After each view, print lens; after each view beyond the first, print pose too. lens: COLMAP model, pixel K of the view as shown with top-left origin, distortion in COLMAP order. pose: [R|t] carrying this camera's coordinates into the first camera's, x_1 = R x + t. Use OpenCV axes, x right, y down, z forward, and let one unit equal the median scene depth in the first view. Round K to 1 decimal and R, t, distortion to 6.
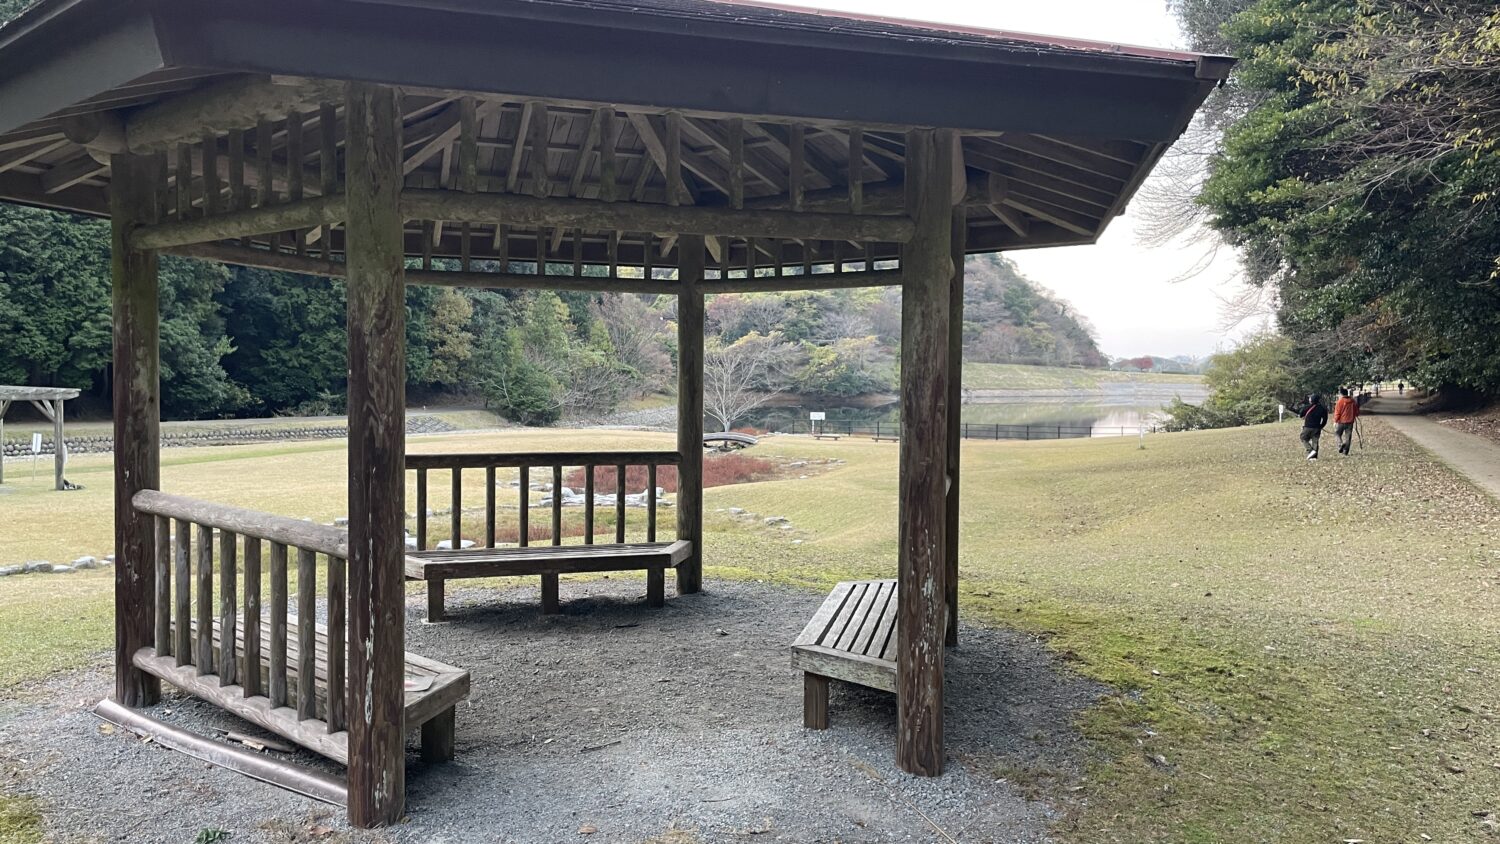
lens RADIAL K [[1133.6, 0, 744.4], [0, 1133.6, 421.9], [0, 0, 1]] dist [0.057941, -0.068564]
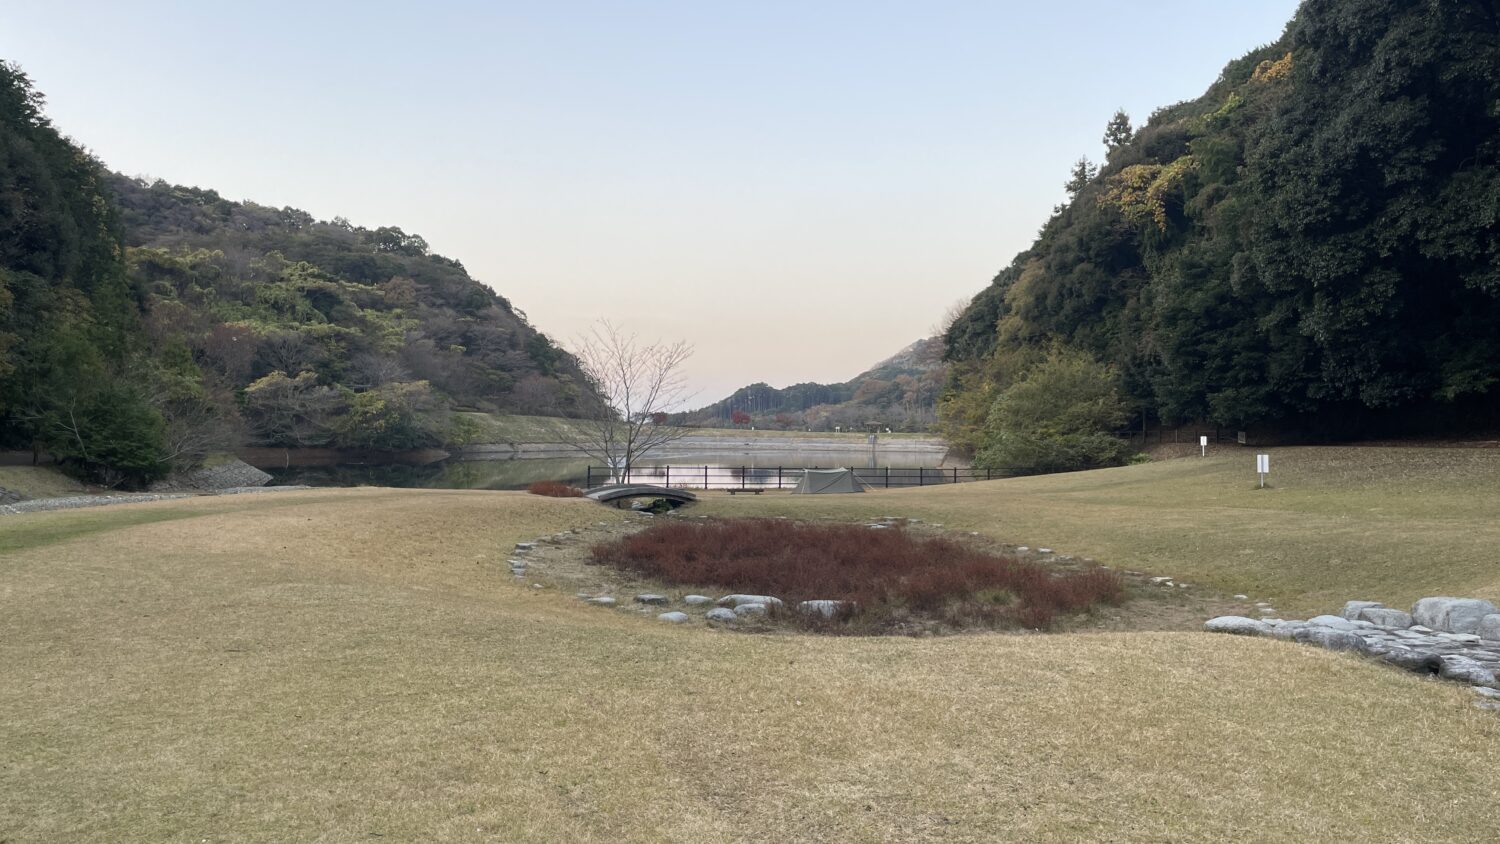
lens RADIAL K [[1133.6, 0, 752.6], [0, 1133.6, 419.4], [0, 0, 1]] dist [0.057941, -0.068564]
pose [[0.880548, 0.000460, 0.473958, -0.075594], [0.025691, 0.998483, -0.048700, 0.001636], [-0.473261, 0.055059, 0.879200, 0.129092]]
